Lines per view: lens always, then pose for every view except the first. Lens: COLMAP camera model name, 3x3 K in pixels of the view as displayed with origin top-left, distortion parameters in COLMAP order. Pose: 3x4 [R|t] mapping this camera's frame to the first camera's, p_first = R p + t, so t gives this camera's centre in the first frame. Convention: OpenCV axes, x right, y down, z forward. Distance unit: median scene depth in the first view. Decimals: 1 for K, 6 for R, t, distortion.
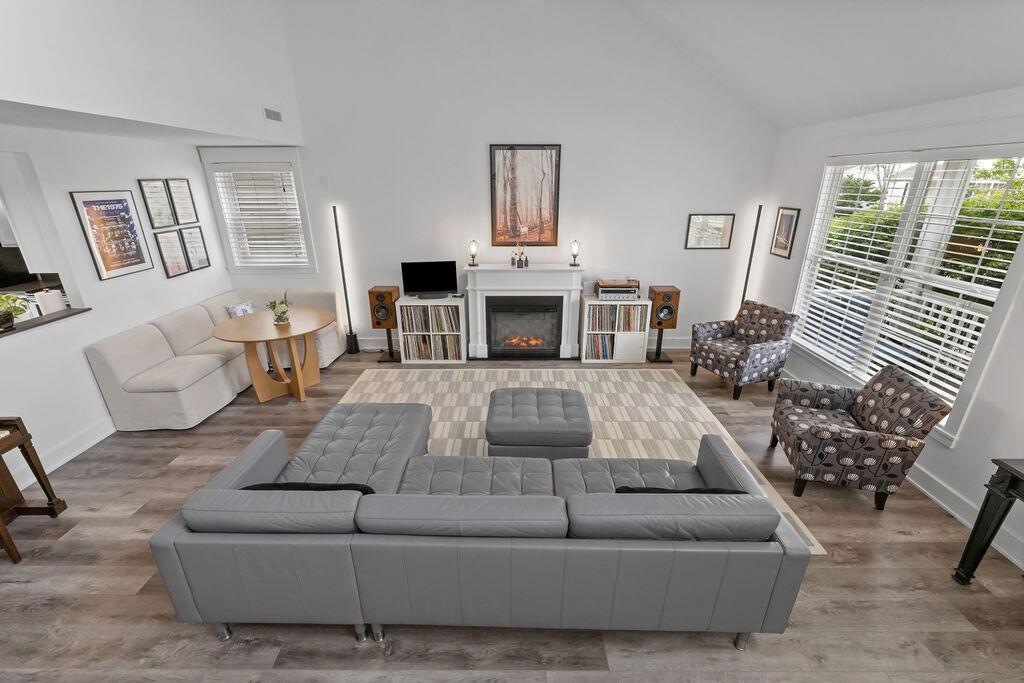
lens RADIAL K [[419.2, 0, 512.6], [0, 419.2, 336.7], [0, 0, 1]] dist [-0.003578, -0.000586]
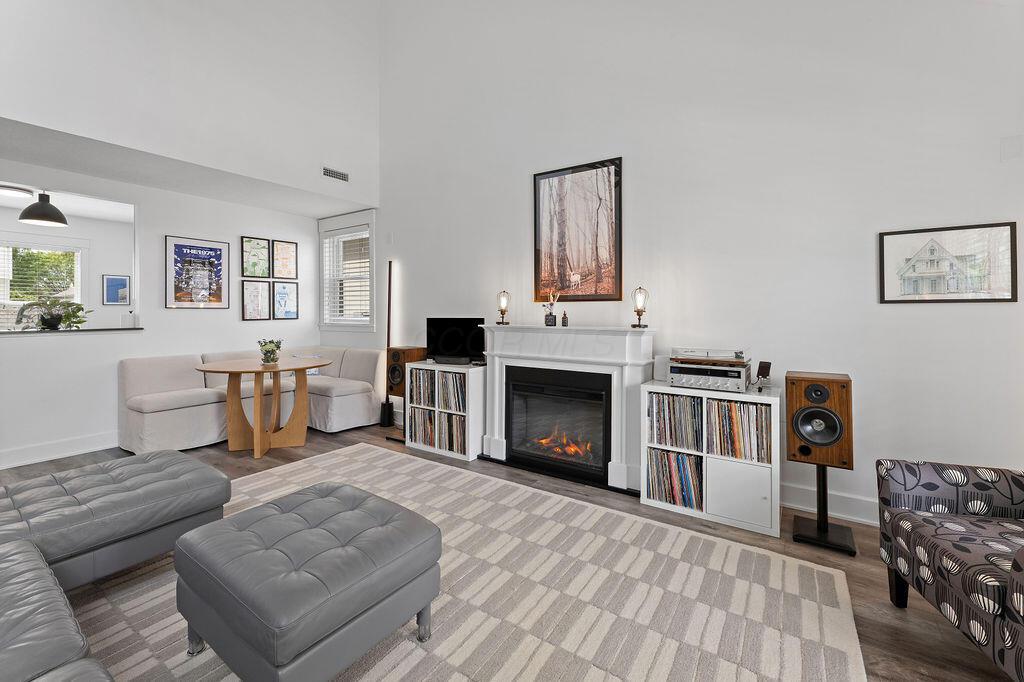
lens RADIAL K [[424.8, 0, 516.1], [0, 424.8, 309.3], [0, 0, 1]] dist [-0.001872, -0.000121]
pose [[0.837504, -0.000271, -0.546432, 0.338664], [-0.190327, 0.937235, -0.292174, 0.019277], [0.512214, 0.348698, 0.784886, 0.420662]]
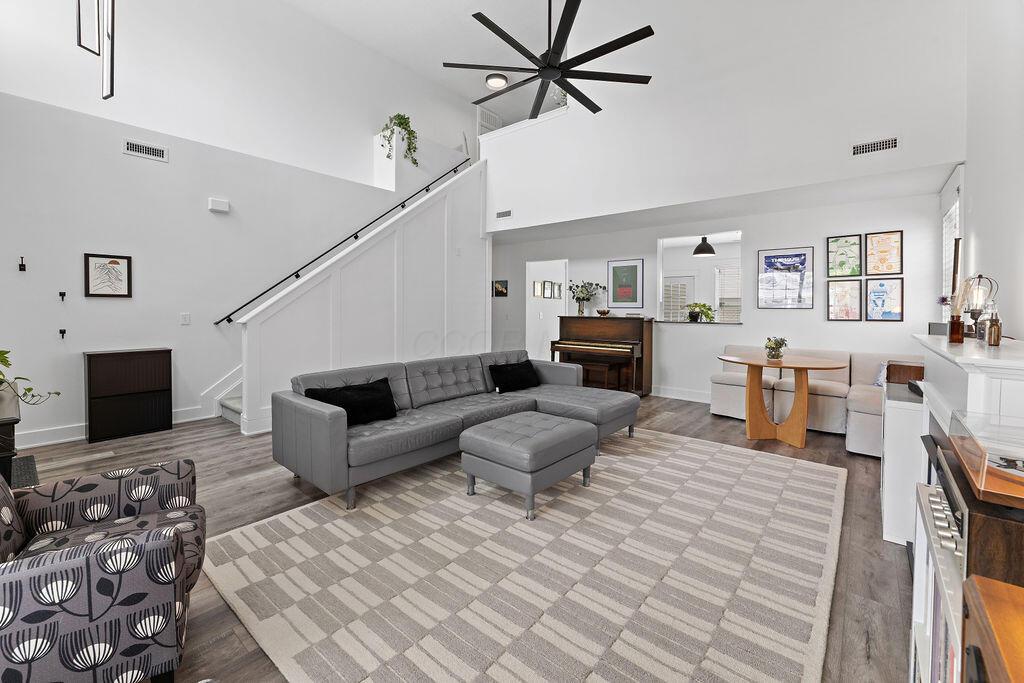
lens RADIAL K [[424.8, 0, 516.1], [0, 424.8, 309.8], [0, 0, 1]] dist [-0.001872, -0.000121]
pose [[-0.628487, -0.001981, -0.777818, 0.503057], [-0.276361, 0.935318, 0.220921, -0.162768], [0.727069, 0.353804, -0.588382, 0.917666]]
